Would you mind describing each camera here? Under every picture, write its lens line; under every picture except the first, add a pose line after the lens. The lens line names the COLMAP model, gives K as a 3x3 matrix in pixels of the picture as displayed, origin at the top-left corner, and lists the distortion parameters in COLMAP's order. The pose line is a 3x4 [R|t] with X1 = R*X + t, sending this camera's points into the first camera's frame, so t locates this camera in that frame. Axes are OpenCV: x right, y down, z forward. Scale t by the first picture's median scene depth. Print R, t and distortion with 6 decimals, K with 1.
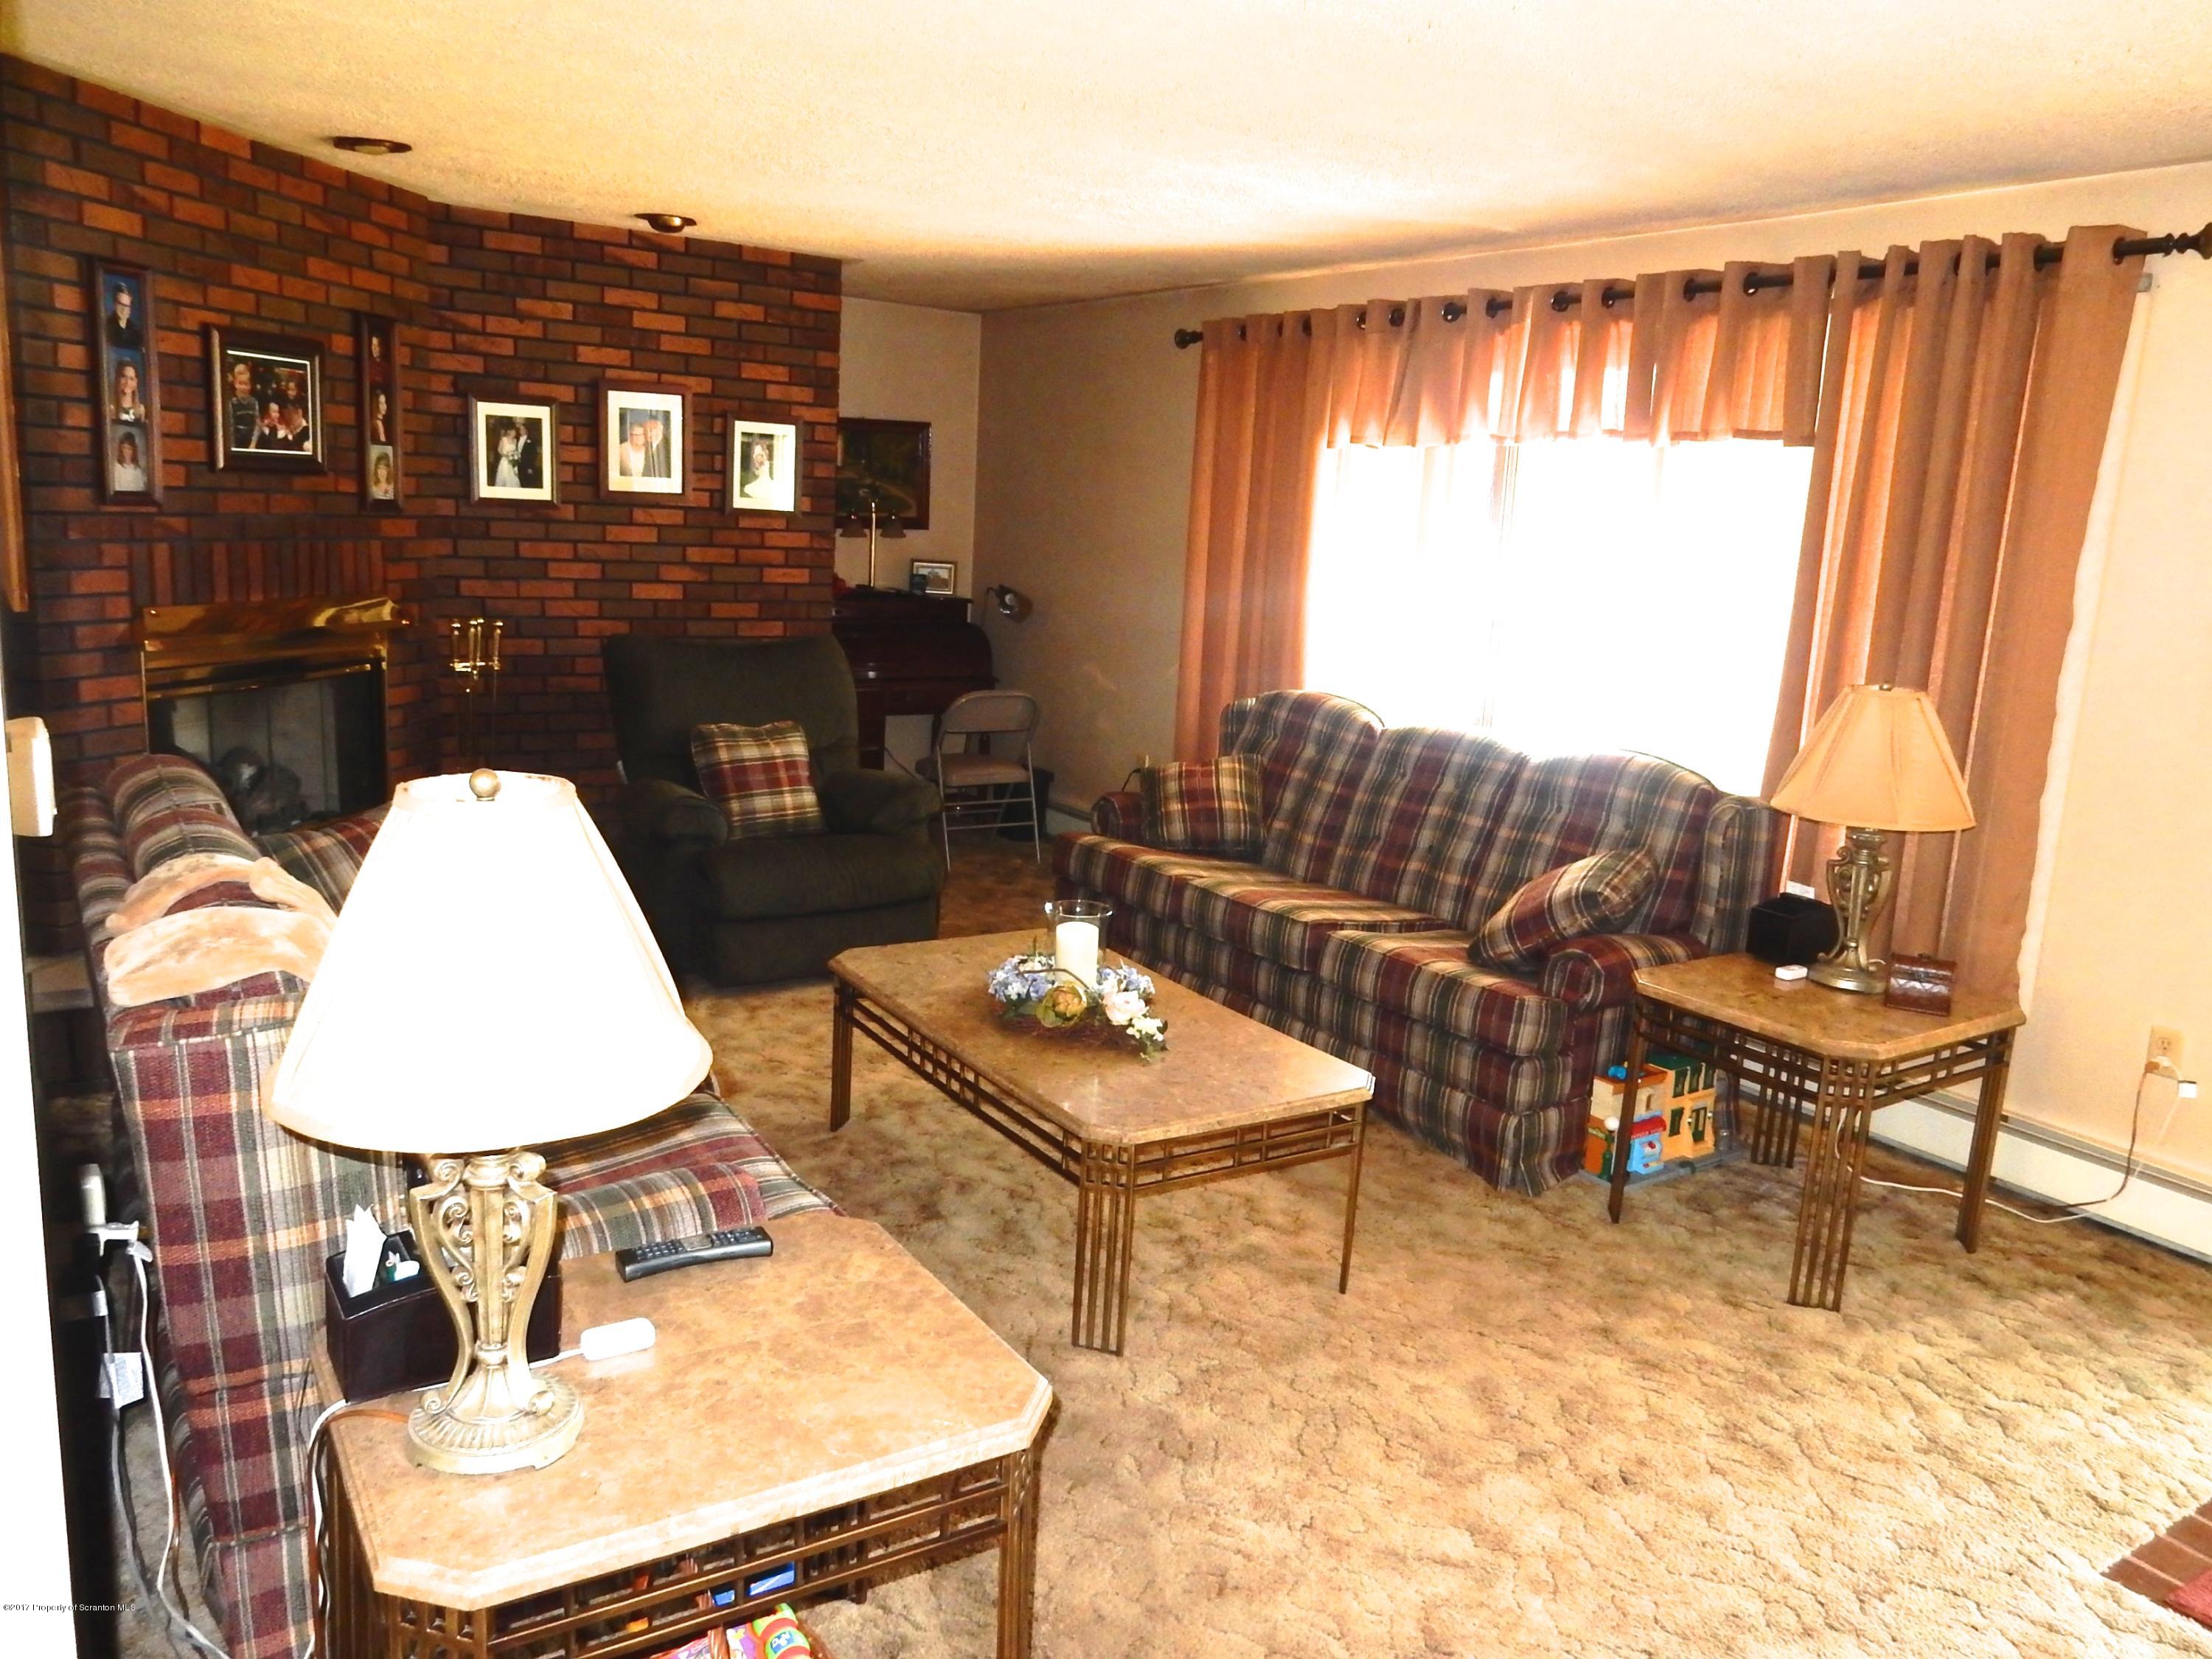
lens RADIAL K [[1618.5, 0, 1101.3], [0, 1618.5, 820.7], [0, 0, 1]] dist [-0.006796, 0.001889]
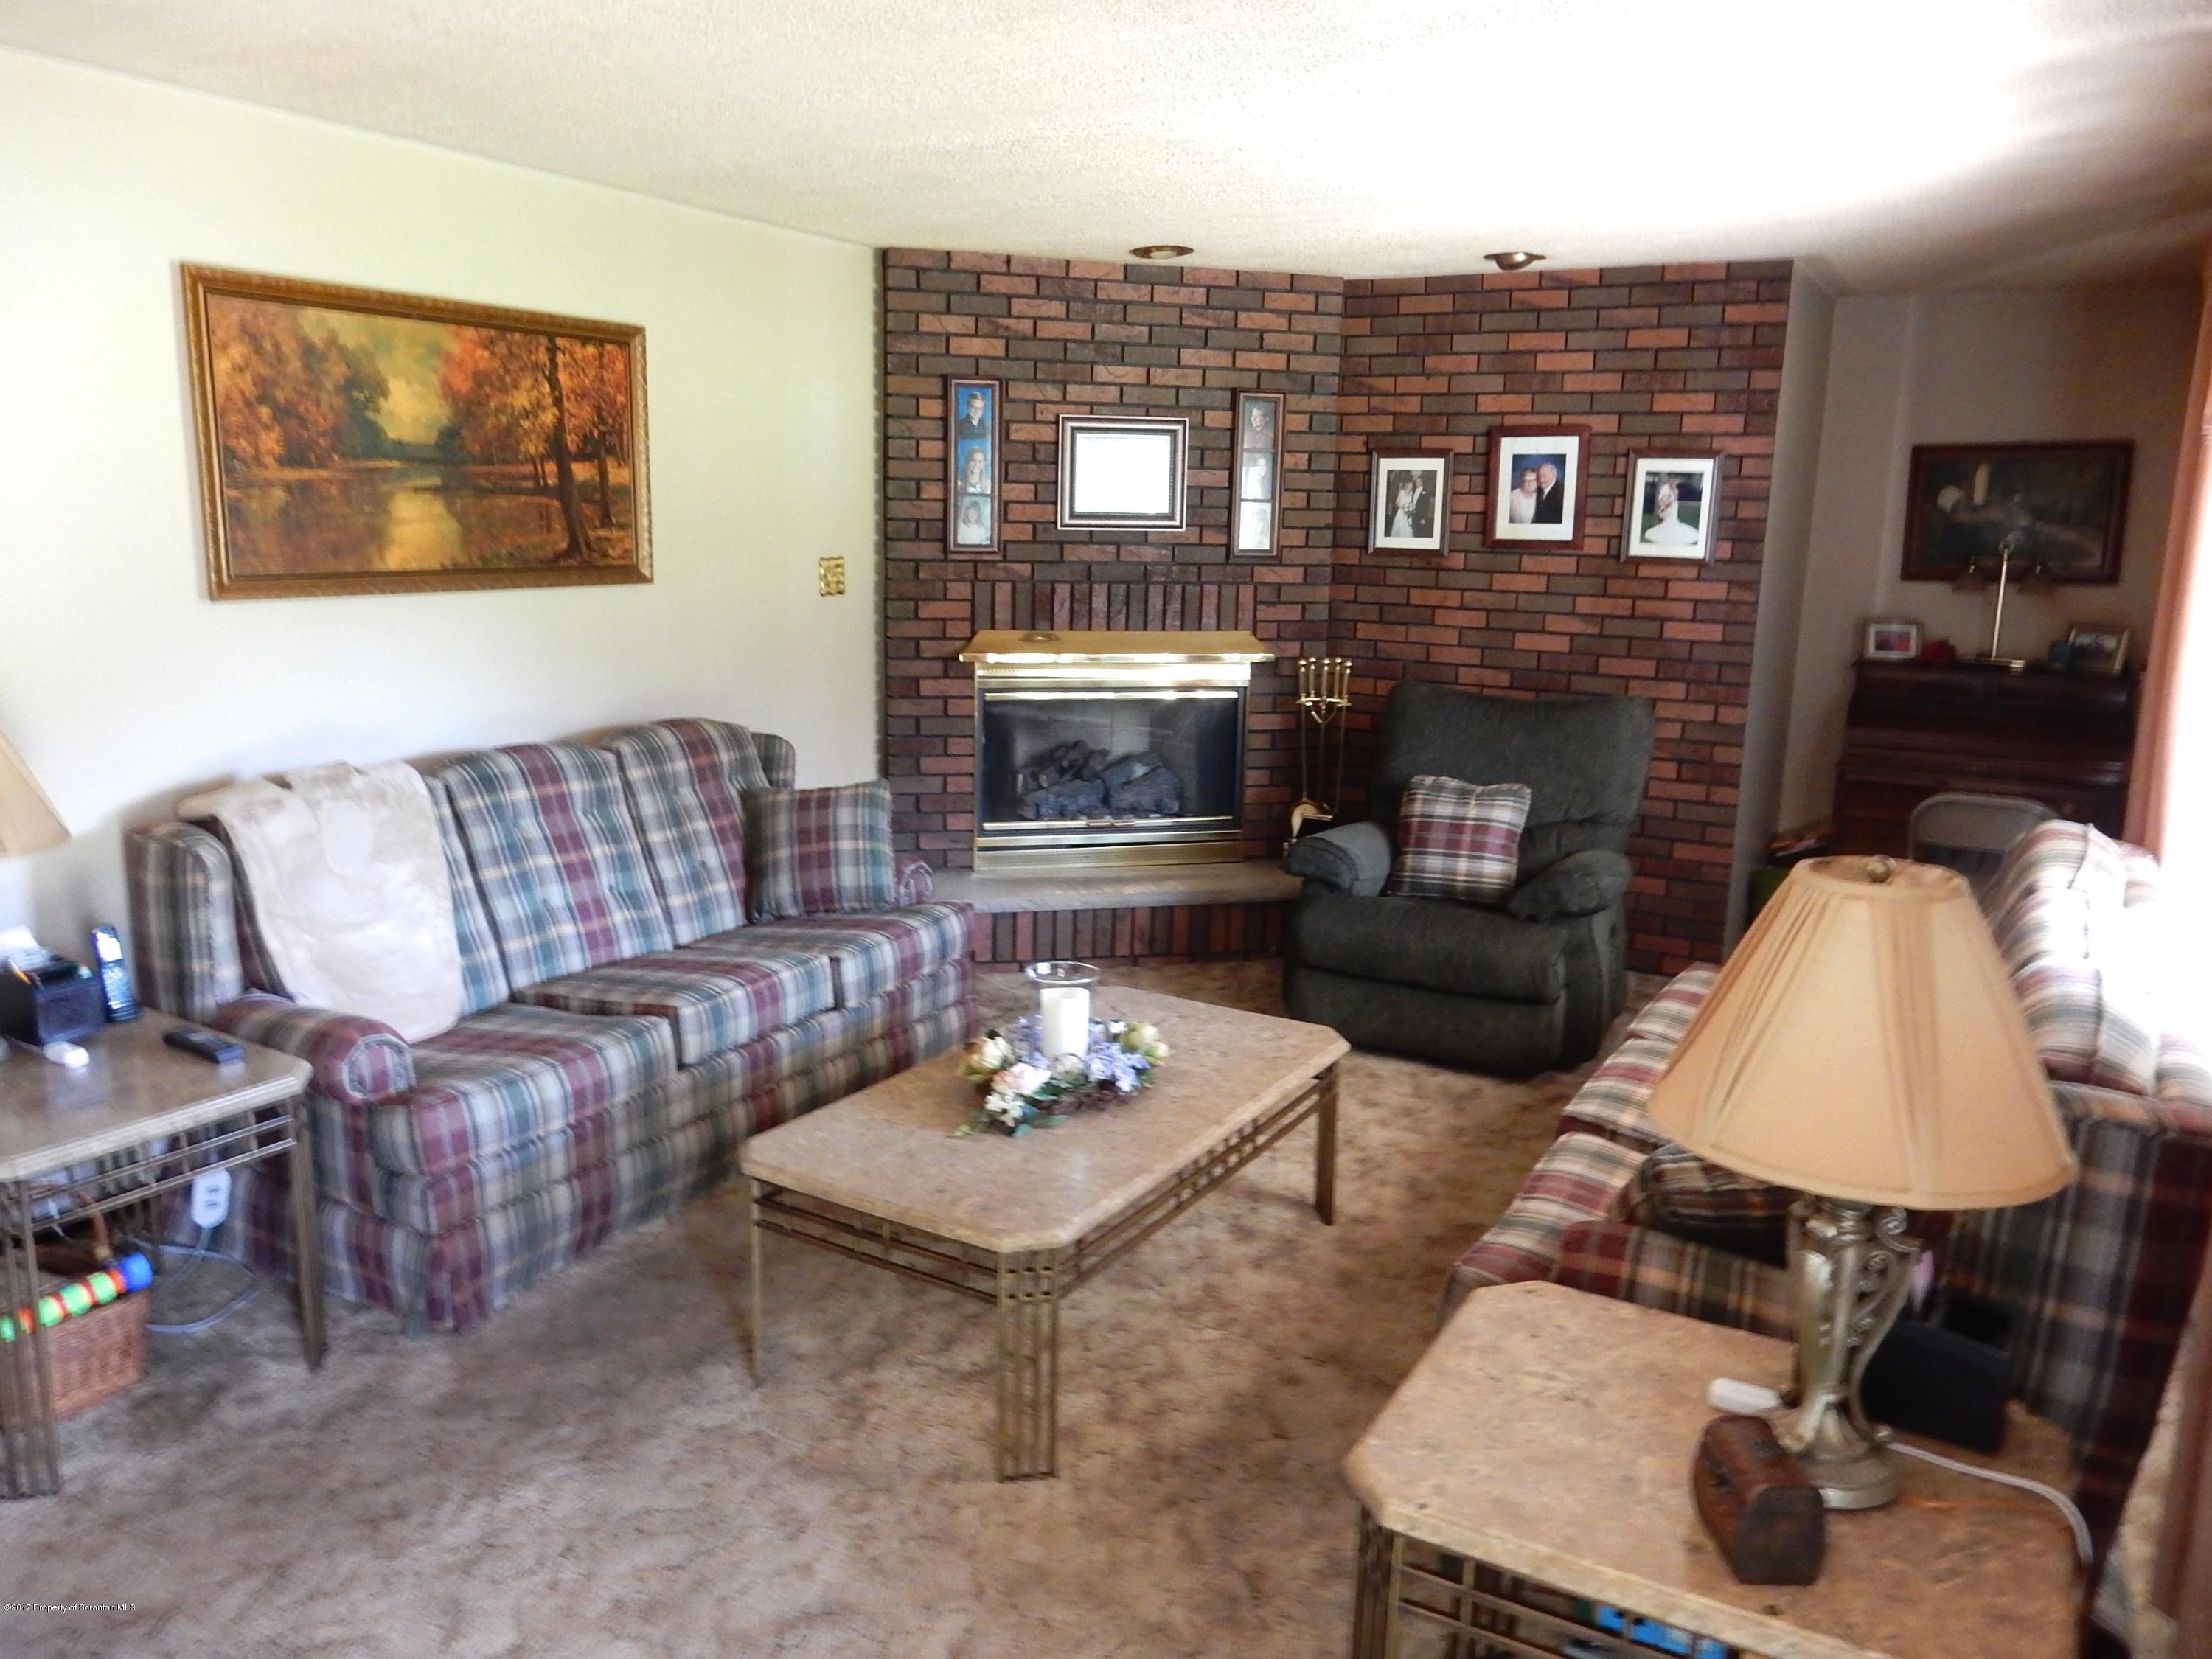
lens RADIAL K [[1618.5, 0, 1101.3], [0, 1618.5, 820.7], [0, 0, 1]] dist [-0.006796, 0.001889]
pose [[0.447114, 0.131508, -0.884757, 0.646794], [-0.167077, 0.984003, 0.061827, -0.073738], [0.878734, 0.120179, 0.461934, 0.469457]]
